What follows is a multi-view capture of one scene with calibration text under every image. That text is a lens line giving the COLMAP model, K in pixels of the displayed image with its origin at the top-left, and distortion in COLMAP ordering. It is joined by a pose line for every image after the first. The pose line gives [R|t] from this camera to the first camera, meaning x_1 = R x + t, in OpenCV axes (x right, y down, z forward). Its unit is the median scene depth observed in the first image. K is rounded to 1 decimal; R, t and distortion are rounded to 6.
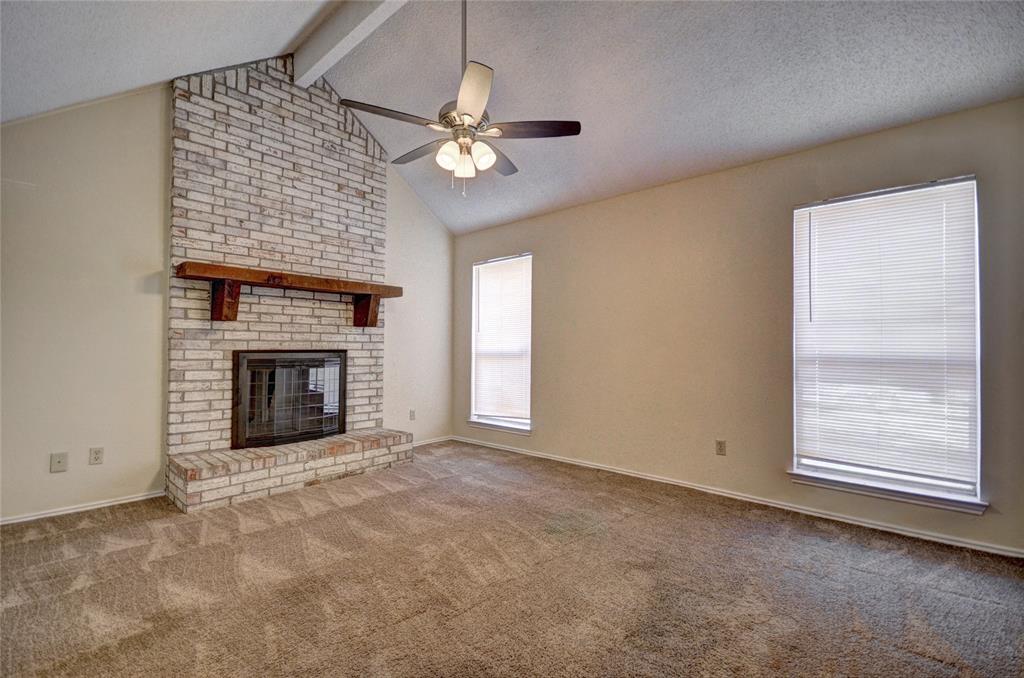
lens RADIAL K [[452.3, 0, 520.9], [0, 452.3, 338.1], [0, 0, 1]] dist [0.001440, -0.000650]
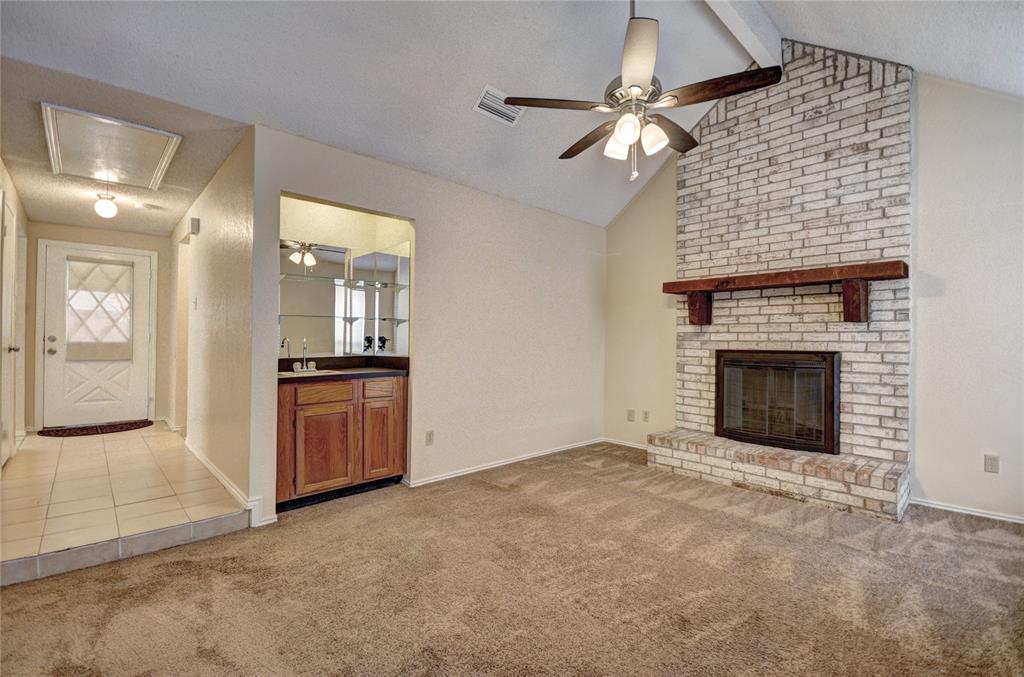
lens RADIAL K [[452.3, 0, 520.9], [0, 452.3, 337.6], [0, 0, 1]] dist [0.001440, -0.000650]
pose [[-0.091532, -0.015364, -0.995684, 0.523484], [0.010980, 0.999805, -0.016437, 0.008691], [0.995742, -0.012437, -0.091345, 0.568949]]
